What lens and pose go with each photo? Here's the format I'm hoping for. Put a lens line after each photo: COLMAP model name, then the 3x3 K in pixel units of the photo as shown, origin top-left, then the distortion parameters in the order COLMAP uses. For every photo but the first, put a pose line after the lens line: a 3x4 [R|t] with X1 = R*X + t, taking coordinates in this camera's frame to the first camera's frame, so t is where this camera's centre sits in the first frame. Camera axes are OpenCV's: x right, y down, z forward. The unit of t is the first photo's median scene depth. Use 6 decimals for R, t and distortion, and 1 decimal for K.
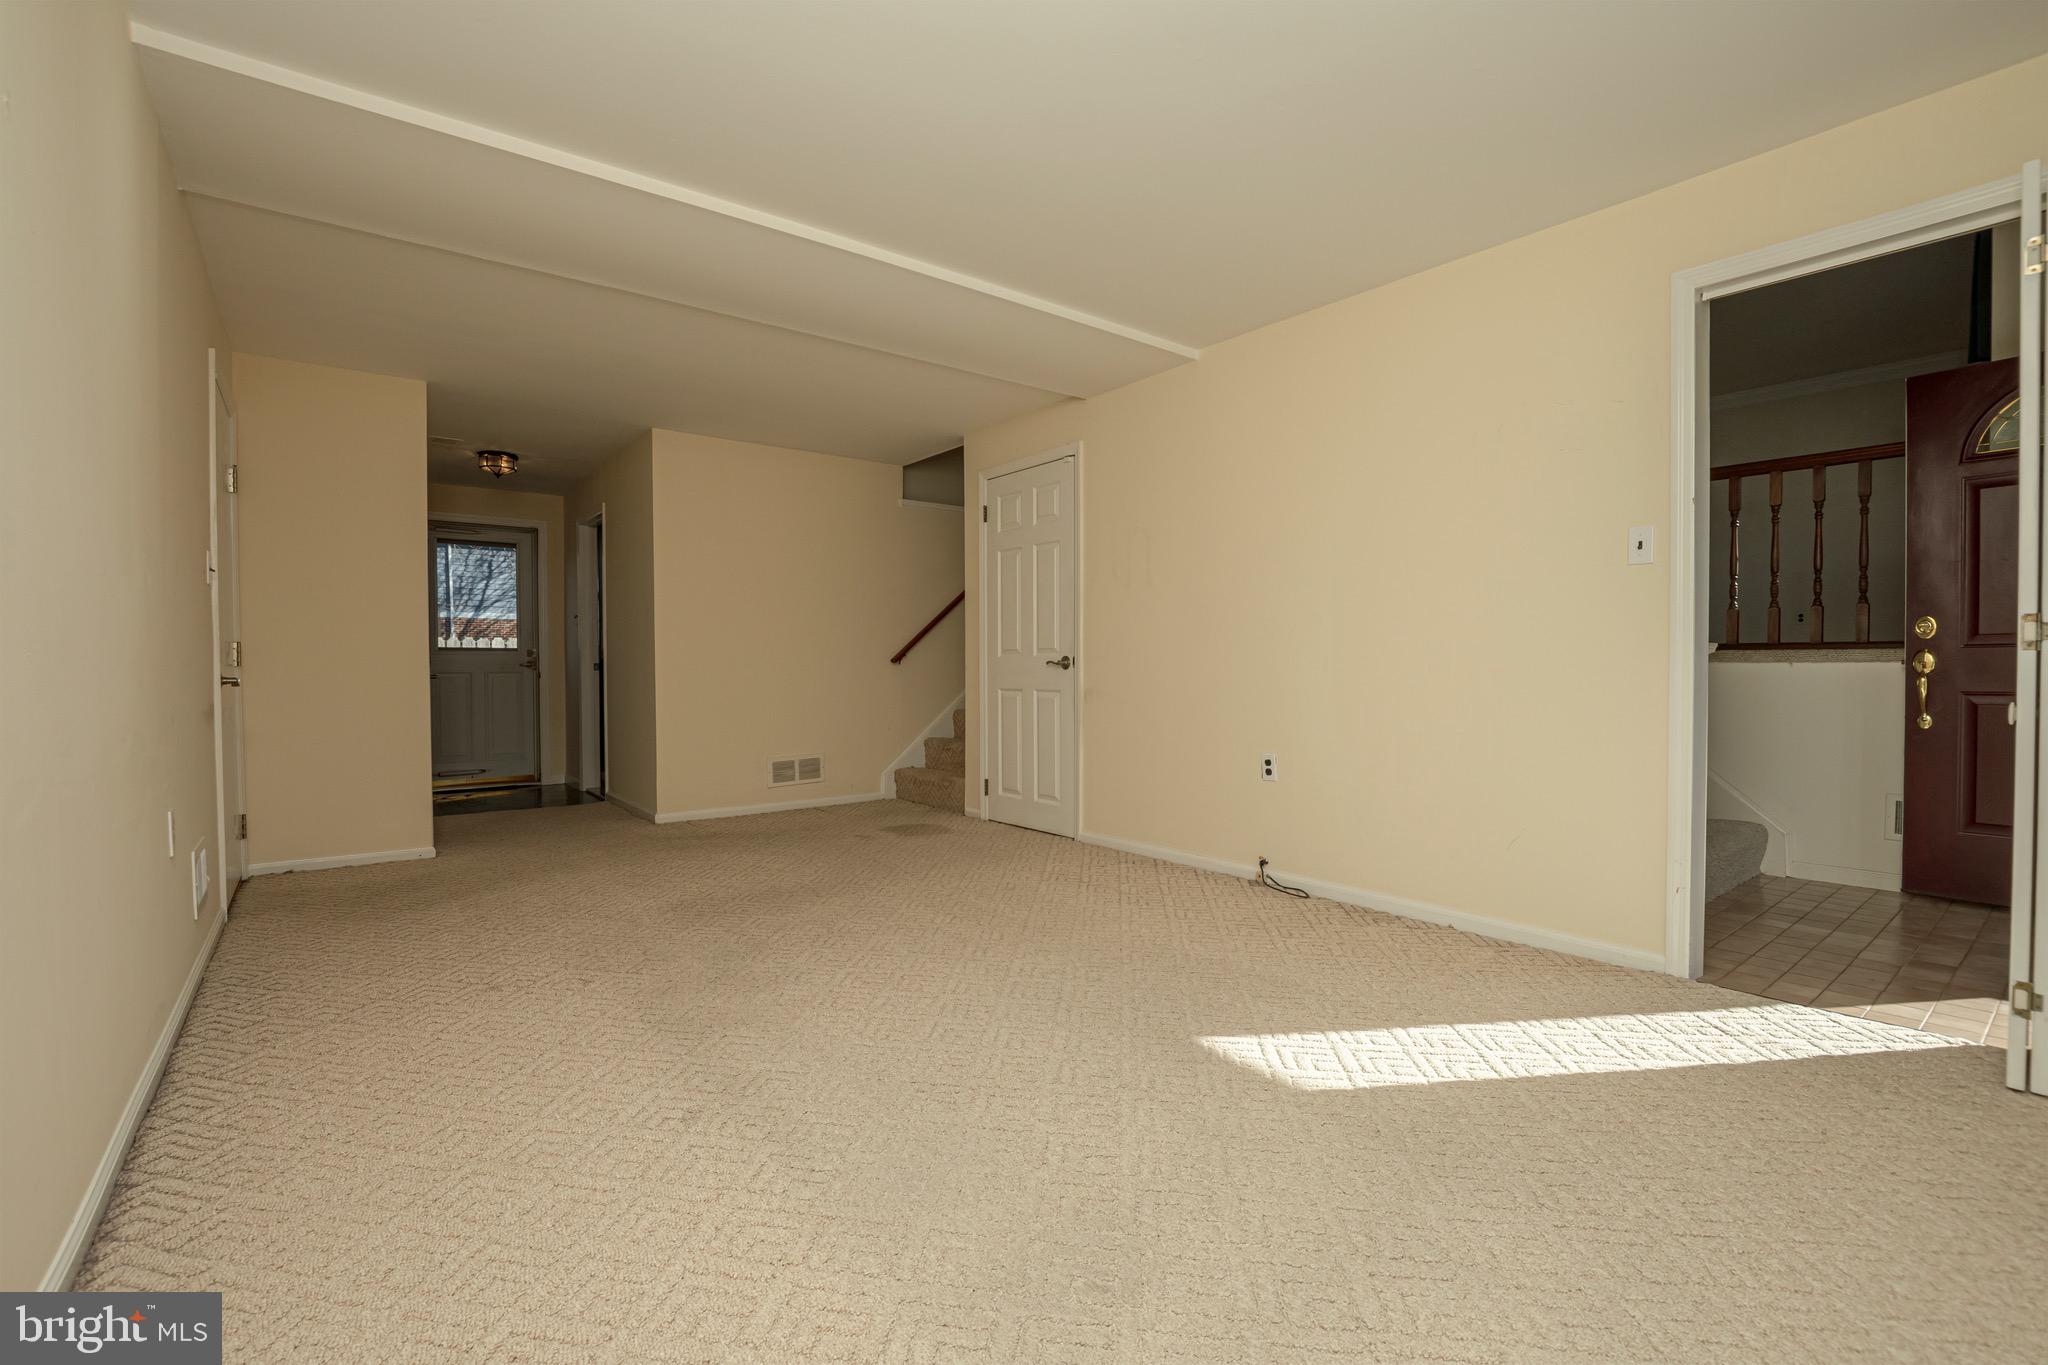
lens RADIAL K [[903.5, 0, 1020.4], [0, 903.5, 686.2], [0, 0, 1]] dist [-0.034851, 0.007824]
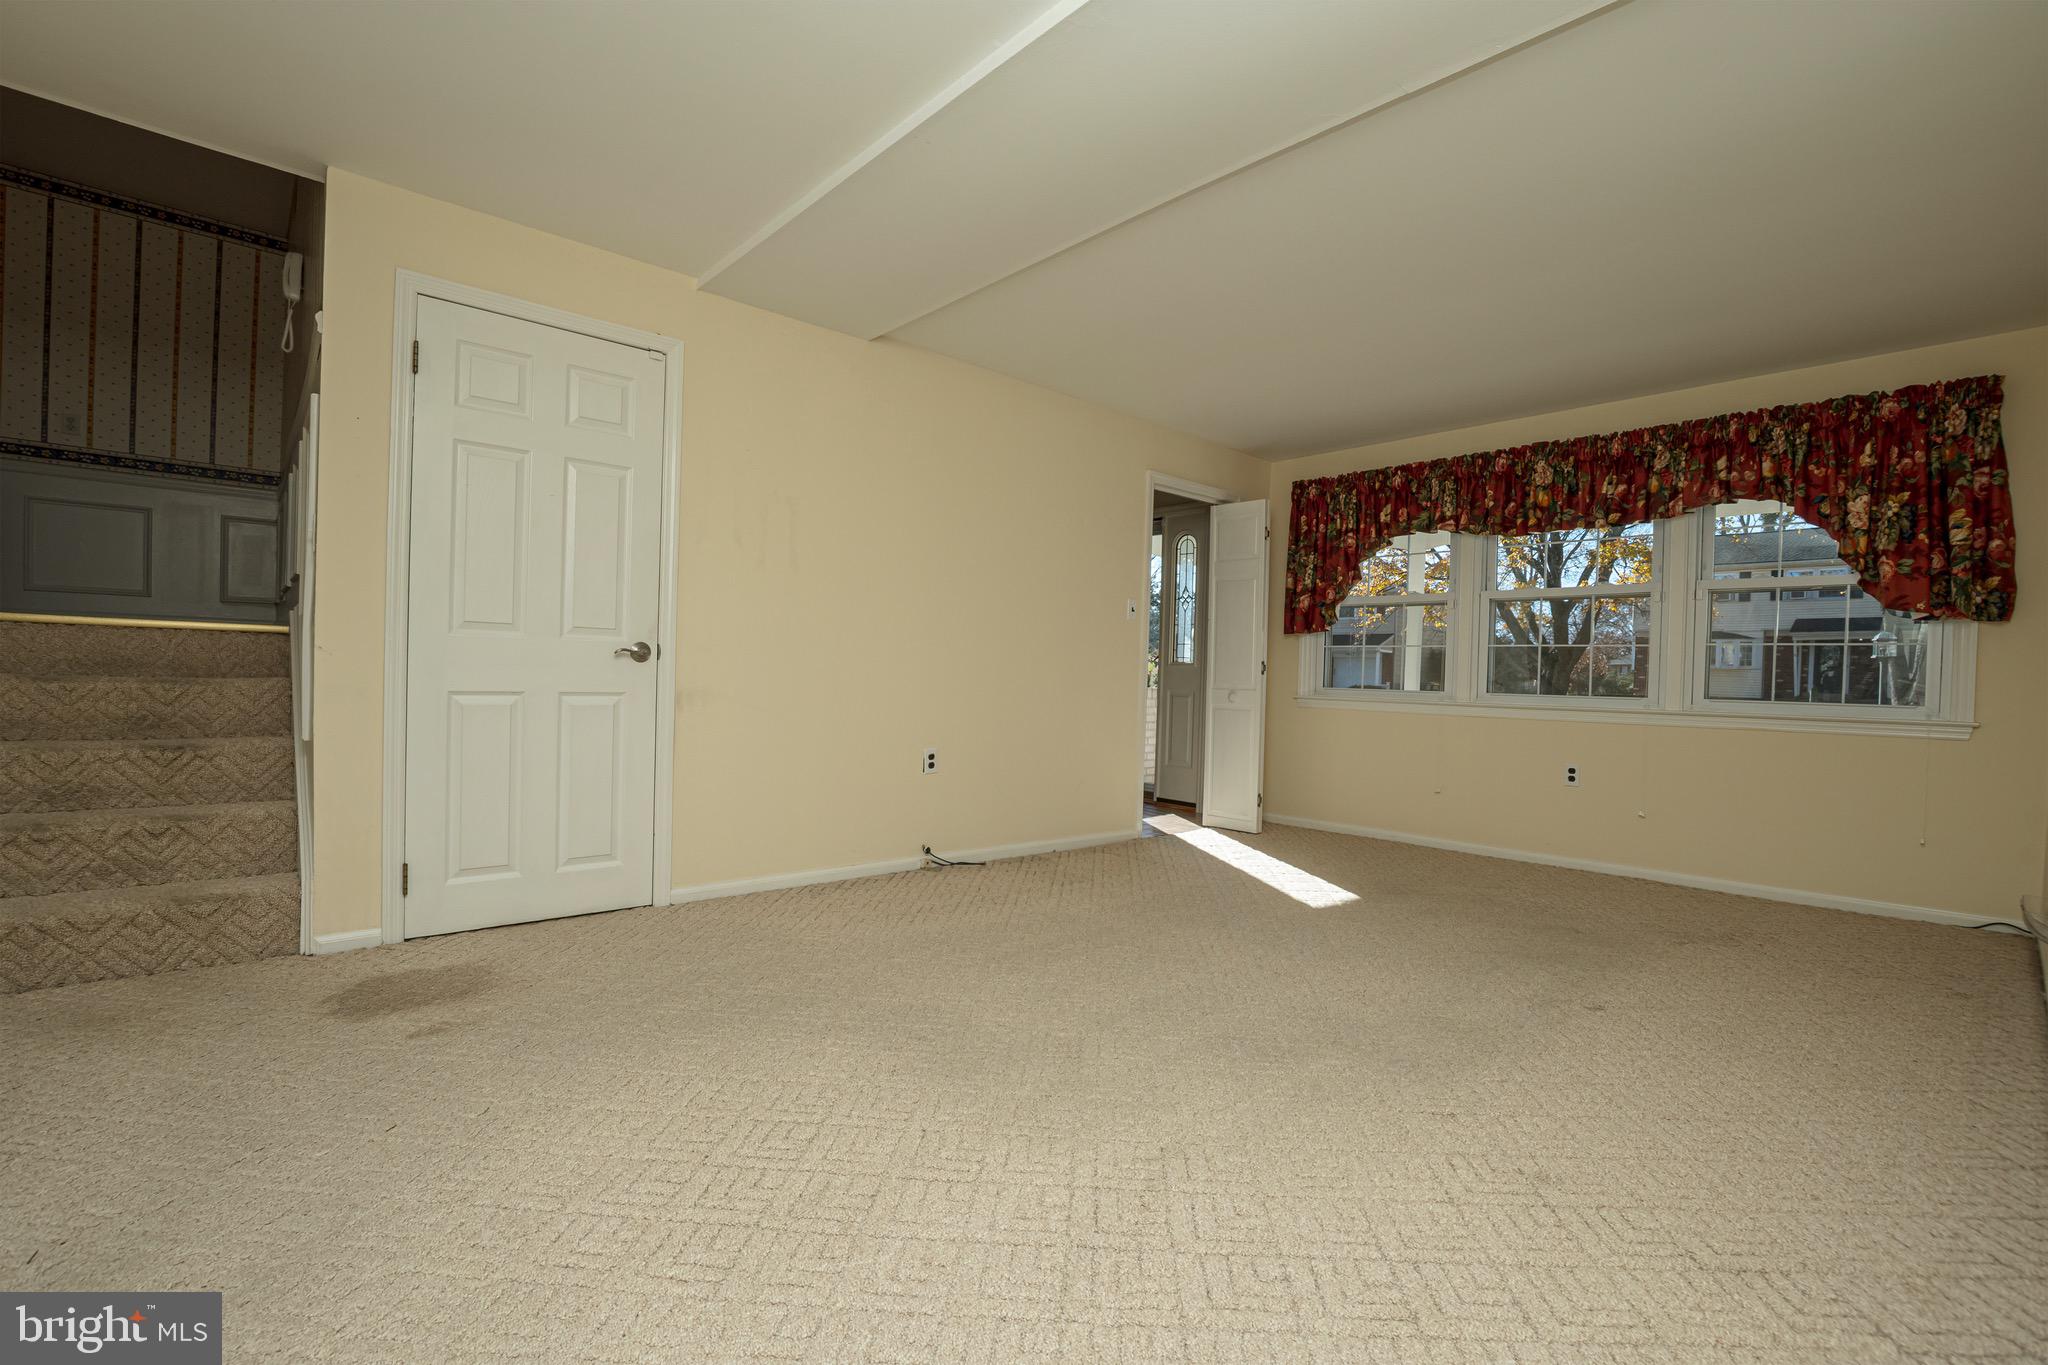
lens RADIAL K [[903.5, 0, 1020.4], [0, 903.5, 686.2], [0, 0, 1]] dist [-0.034851, 0.007824]
pose [[-0.063801, 0.001387, 0.997962, -0.648680], [0.001211, 0.999998, -0.001313, 0.000820], [-0.997962, 0.001125, -0.063803, 0.758182]]
